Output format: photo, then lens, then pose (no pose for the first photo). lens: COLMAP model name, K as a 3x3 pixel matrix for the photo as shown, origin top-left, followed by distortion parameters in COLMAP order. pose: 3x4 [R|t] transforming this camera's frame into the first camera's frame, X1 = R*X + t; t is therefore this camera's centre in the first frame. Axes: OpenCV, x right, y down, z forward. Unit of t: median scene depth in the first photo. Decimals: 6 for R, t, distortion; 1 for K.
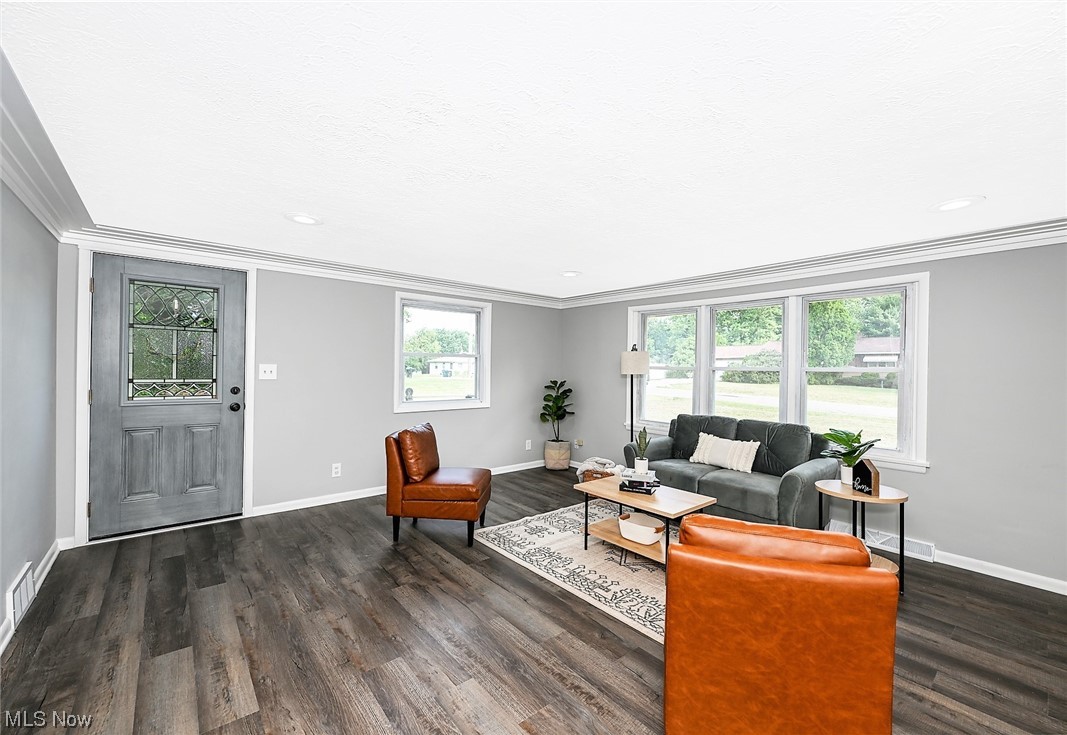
lens RADIAL K [[435.0, 0, 529.8], [0, 435.0, 369.6], [0, 0, 1]] dist [0.000047, -0.000333]
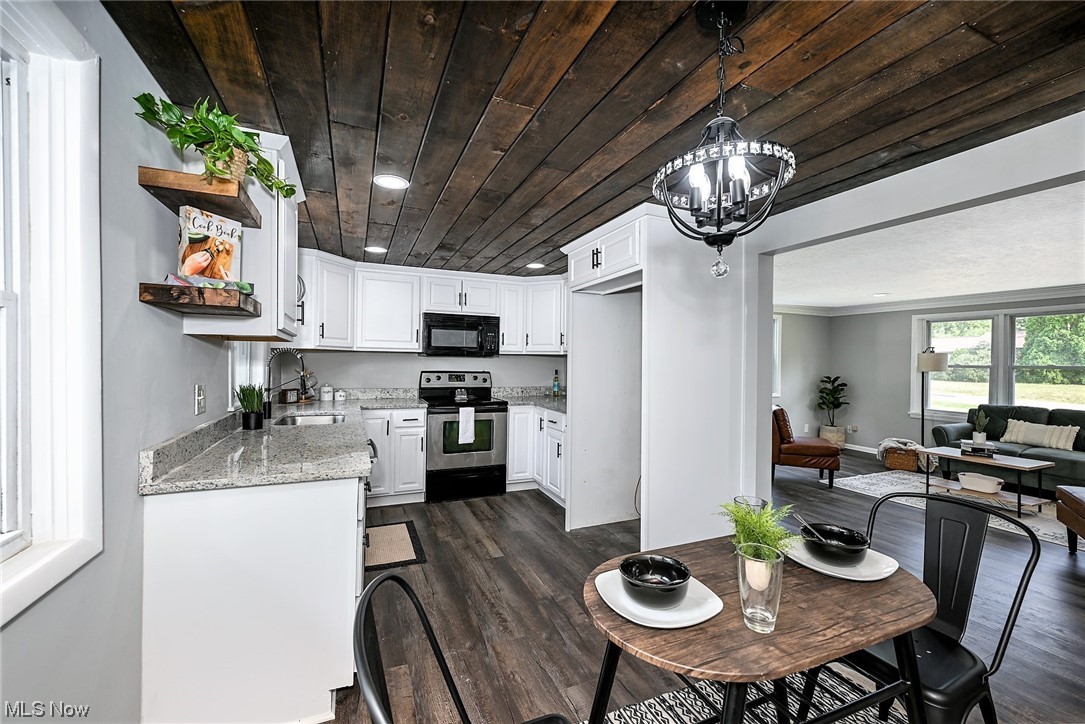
lens RADIAL K [[436.5, 0, 541.5], [0, 436.5, 361.0], [0, 0, 1]] dist [-0.000558, 0.000177]
pose [[0.960934, -0.002051, -0.276771, -0.724346], [-0.000520, 0.999957, -0.009215, -0.010878], [0.276778, 0.008999, 0.960892, -0.751288]]
